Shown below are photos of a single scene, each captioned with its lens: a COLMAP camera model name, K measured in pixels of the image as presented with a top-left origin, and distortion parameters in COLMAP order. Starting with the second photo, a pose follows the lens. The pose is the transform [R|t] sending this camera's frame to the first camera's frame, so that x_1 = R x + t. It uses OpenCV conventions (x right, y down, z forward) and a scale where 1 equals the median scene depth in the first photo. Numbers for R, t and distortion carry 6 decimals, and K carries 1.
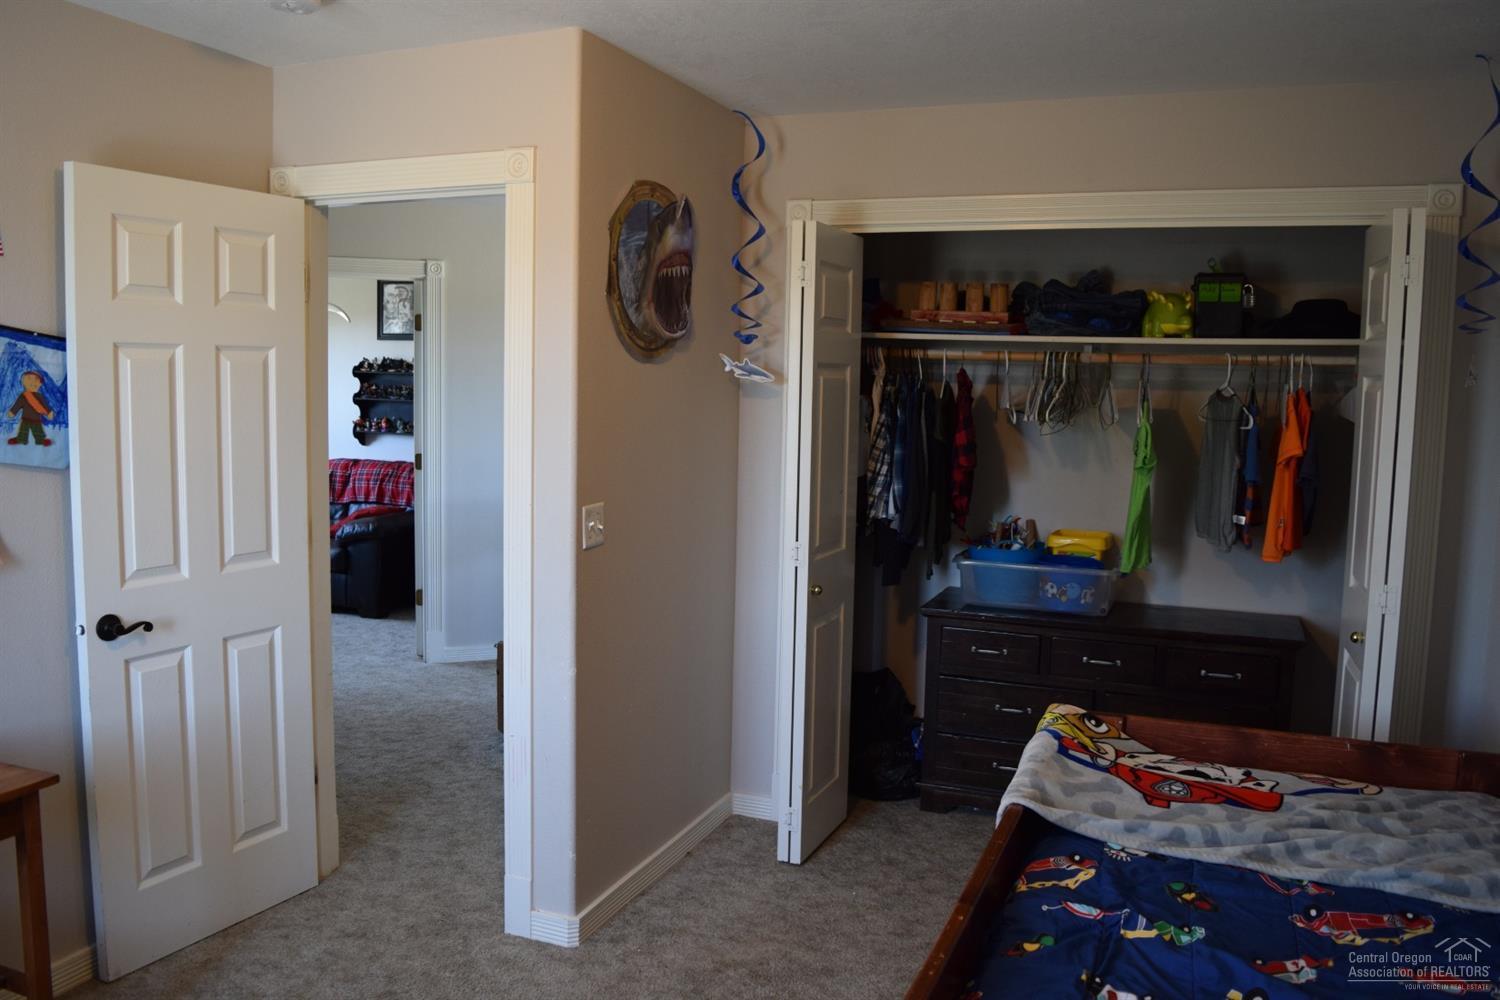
lens RADIAL K [[1181.7, 0, 743.2], [0, 1181.7, 499.9], [0, 0, 1]] dist [-0.084000, -0.000260]
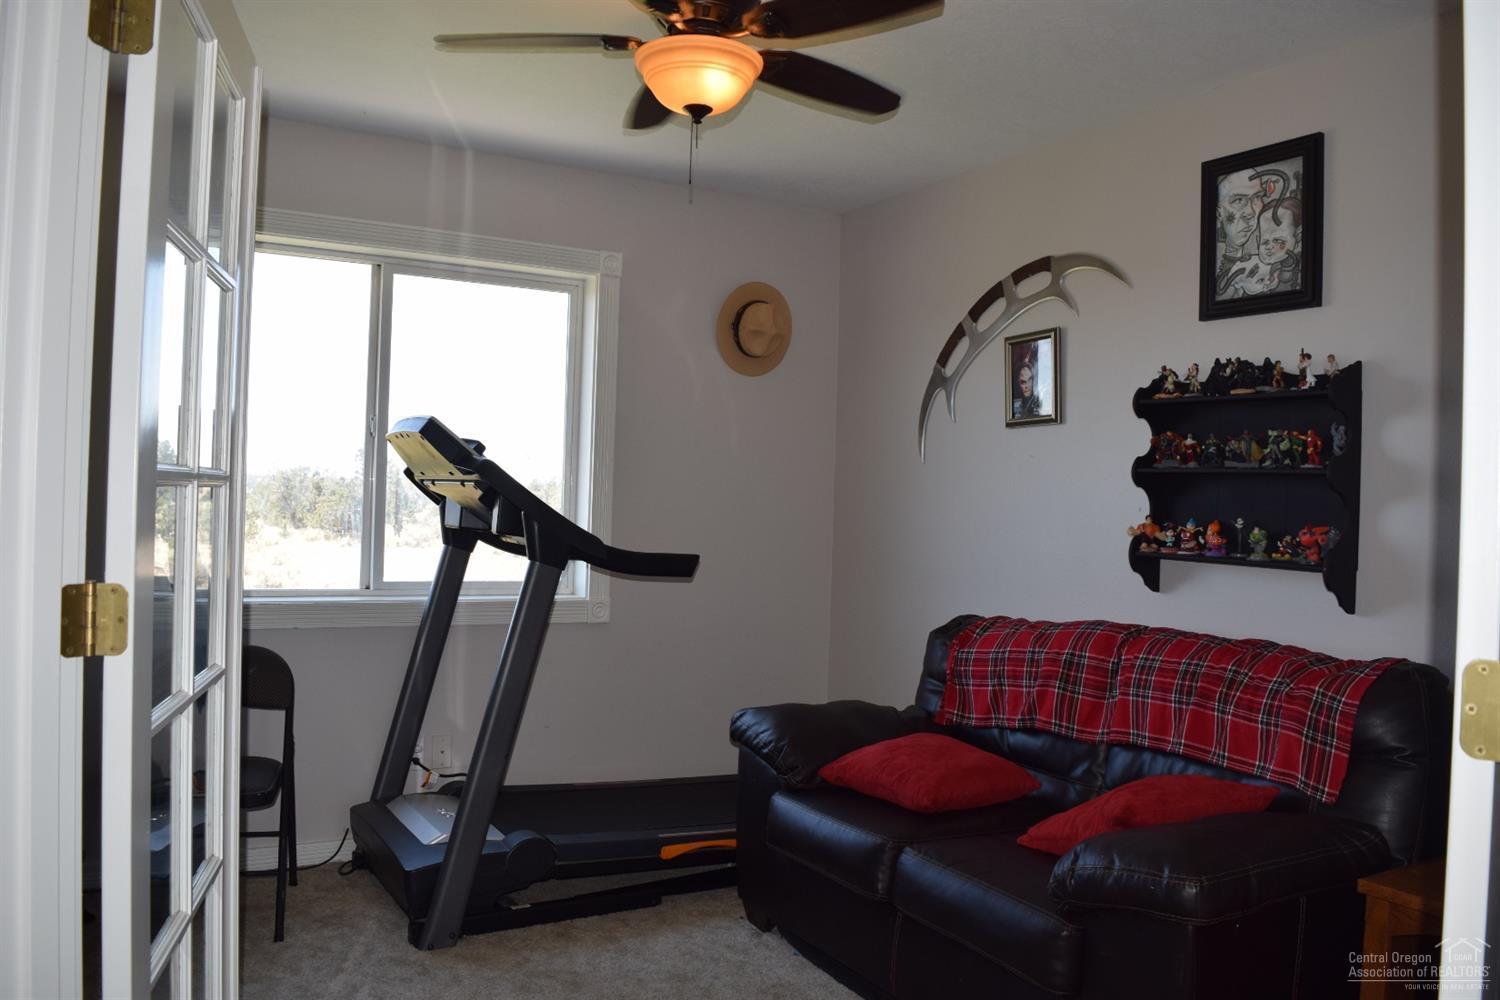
lens RADIAL K [[1181.7, 0, 740.1], [0, 1181.7, 498.2], [0, 0, 1]] dist [-0.084000, -0.000260]
pose [[0.793025, -0.001222, -0.609188, -0.201037], [-0.072997, 0.992602, -0.097016, -0.030439], [0.604800, 0.121405, 0.787069, 0.619048]]
